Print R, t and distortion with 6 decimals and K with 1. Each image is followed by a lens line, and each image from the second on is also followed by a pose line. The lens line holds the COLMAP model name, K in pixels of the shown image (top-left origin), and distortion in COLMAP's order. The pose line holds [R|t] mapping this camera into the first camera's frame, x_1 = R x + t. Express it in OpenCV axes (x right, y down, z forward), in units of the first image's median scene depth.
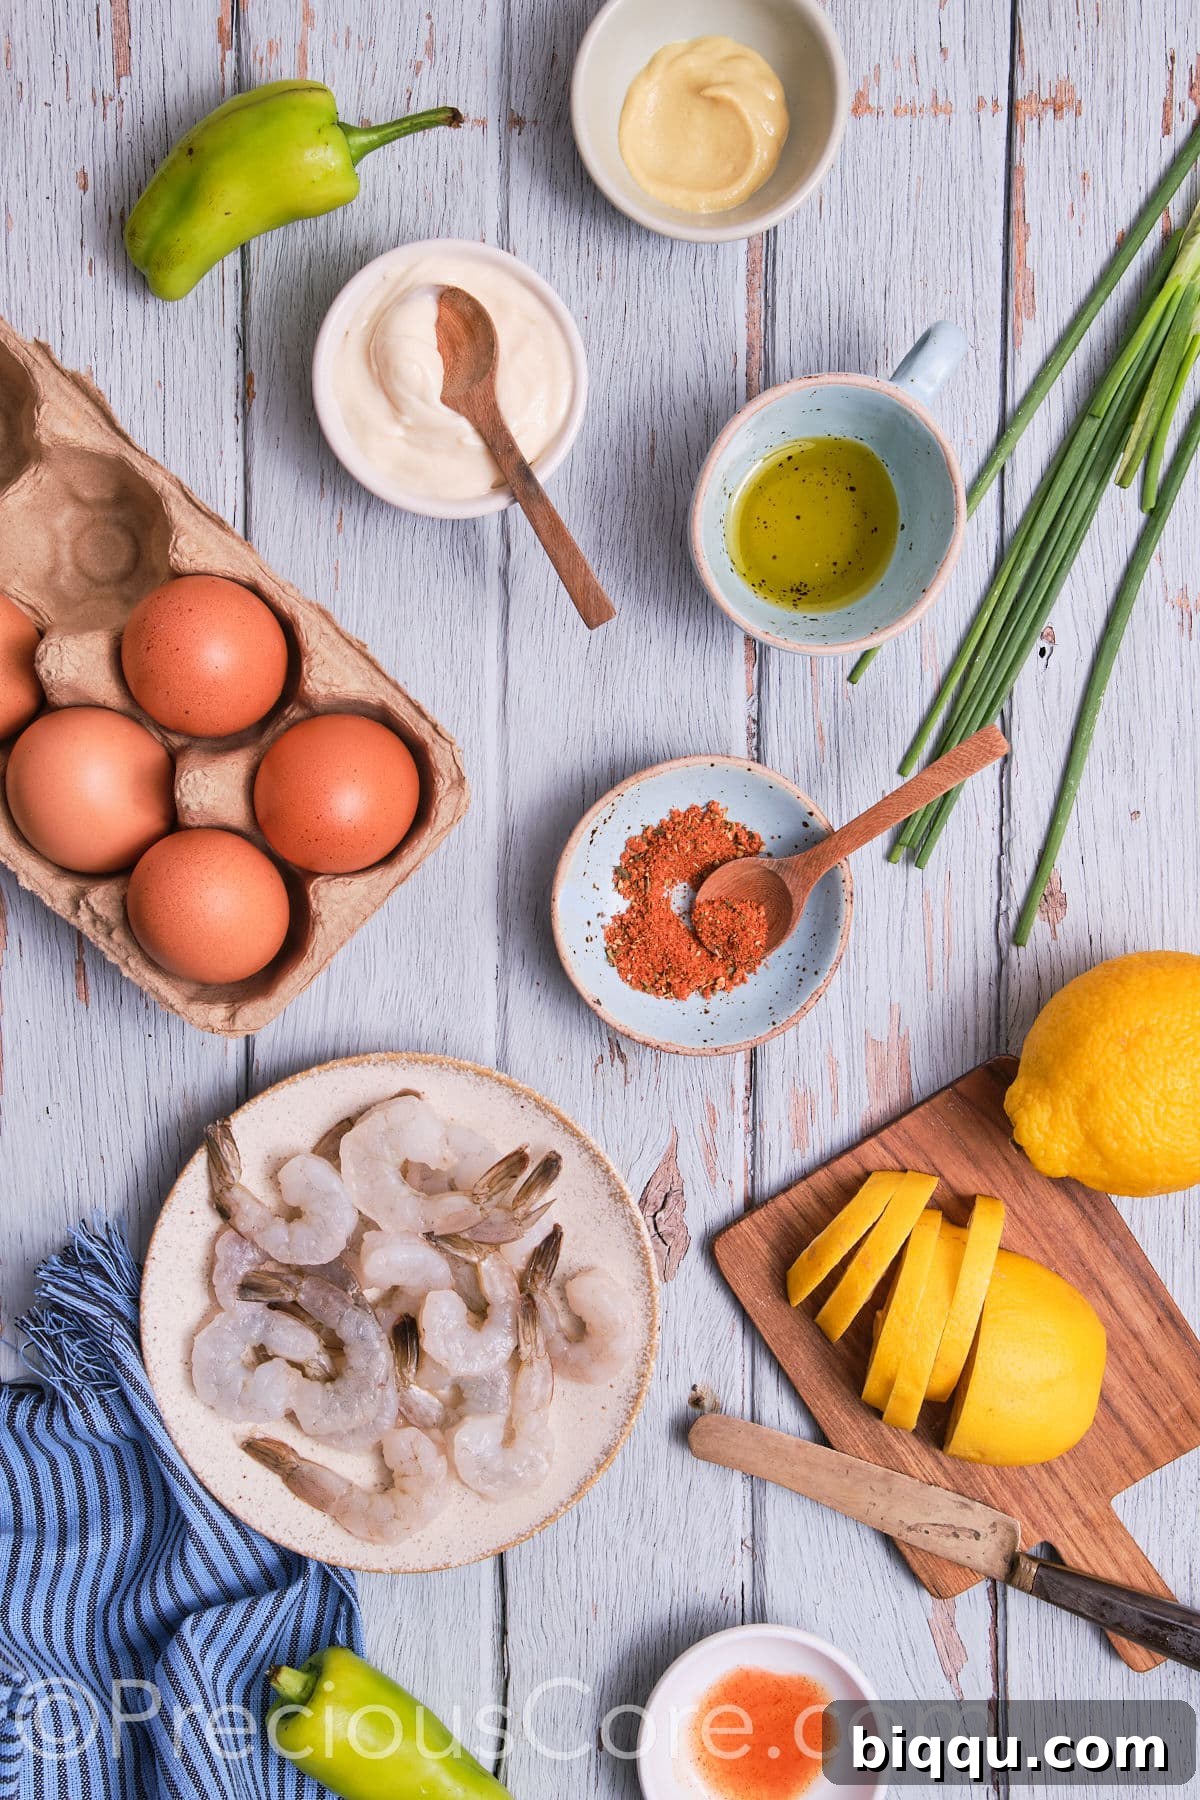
lens RADIAL K [[5178.7, 0, 590.9], [0, 5178.7, 903.0], [0, 0, 1]] dist [0.853388, 0.000000]
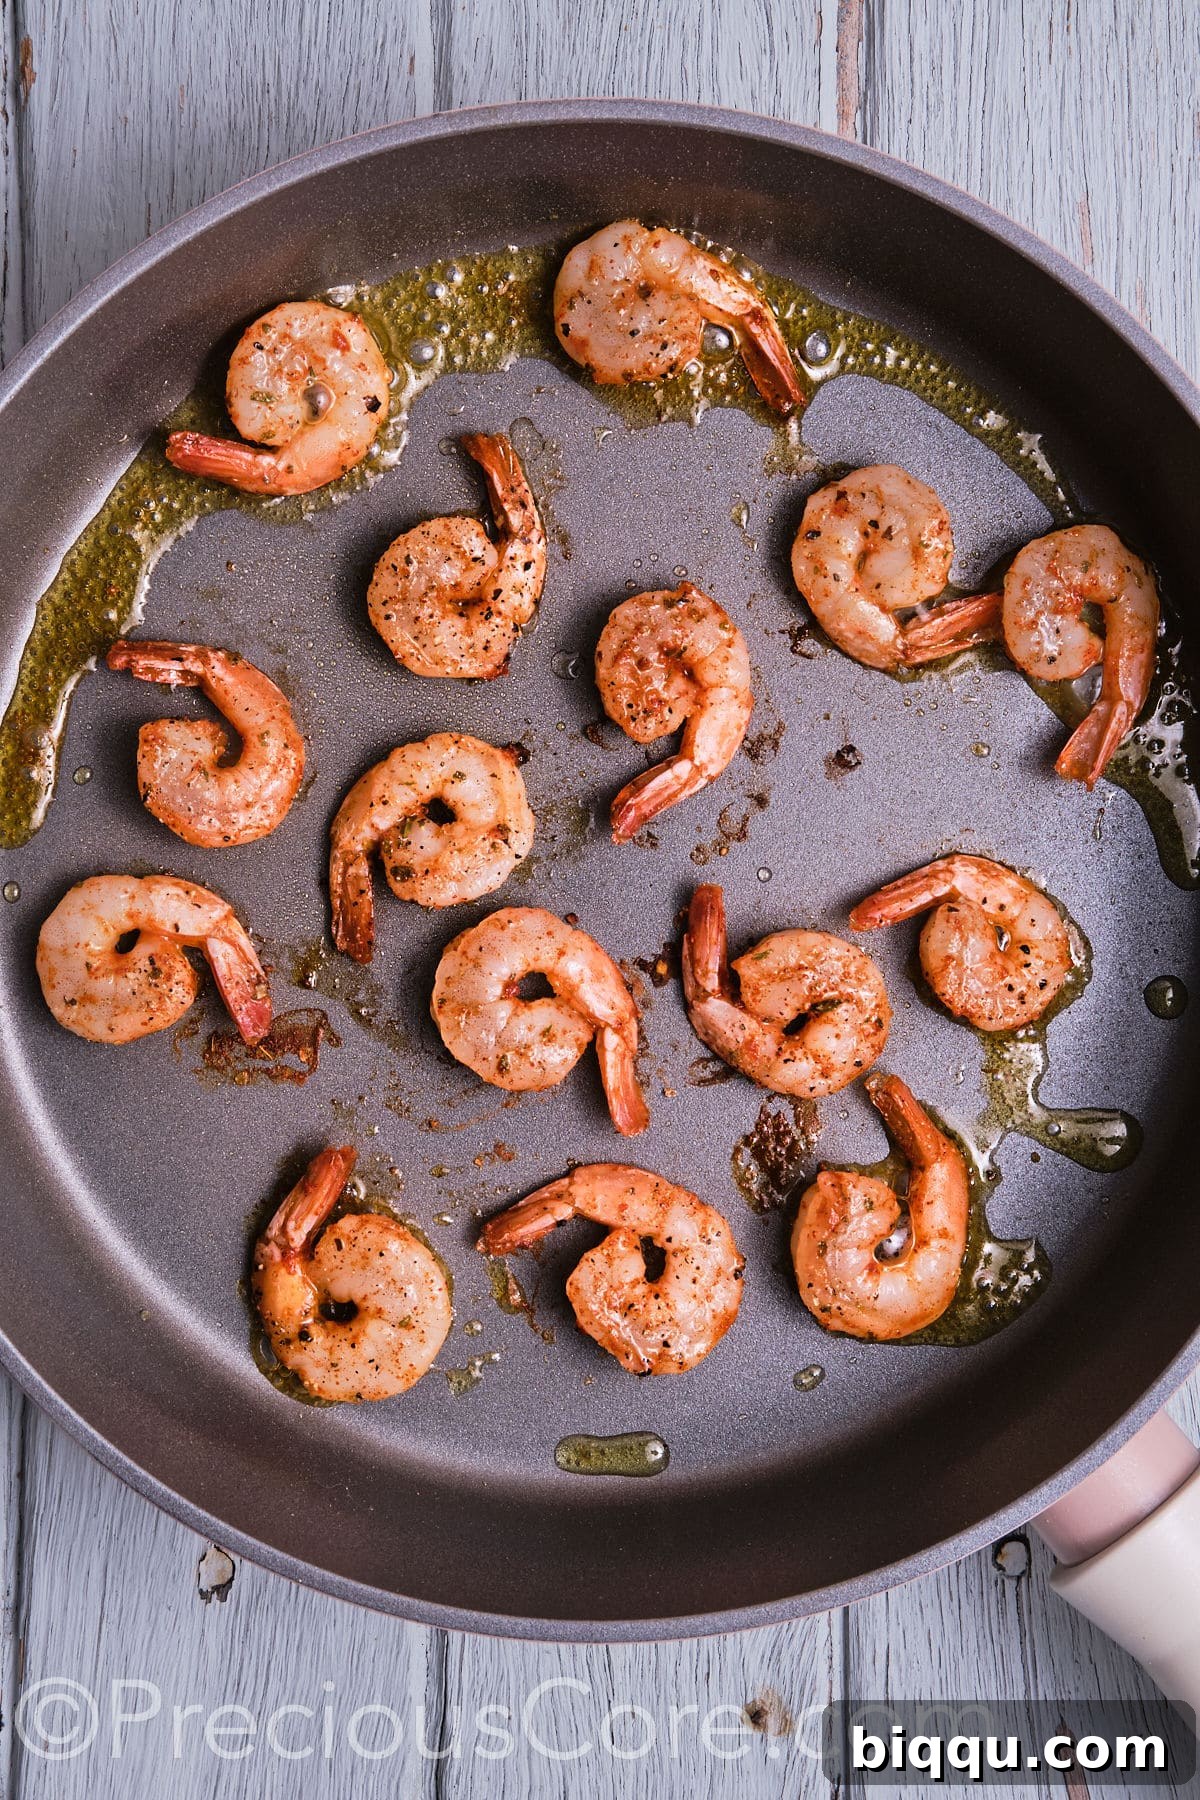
lens RADIAL K [[4961.5, 0, 588.6], [0, 4961.5, 897.9], [0, 0, 1]] dist [0.950251, 0.000000]
pose [[0.999999, 0.000696, -0.000878, 0.001098], [-0.000697, 1.000000, -0.000716, -0.000767], [0.000877, 0.000716, 0.999999, 0.401564]]
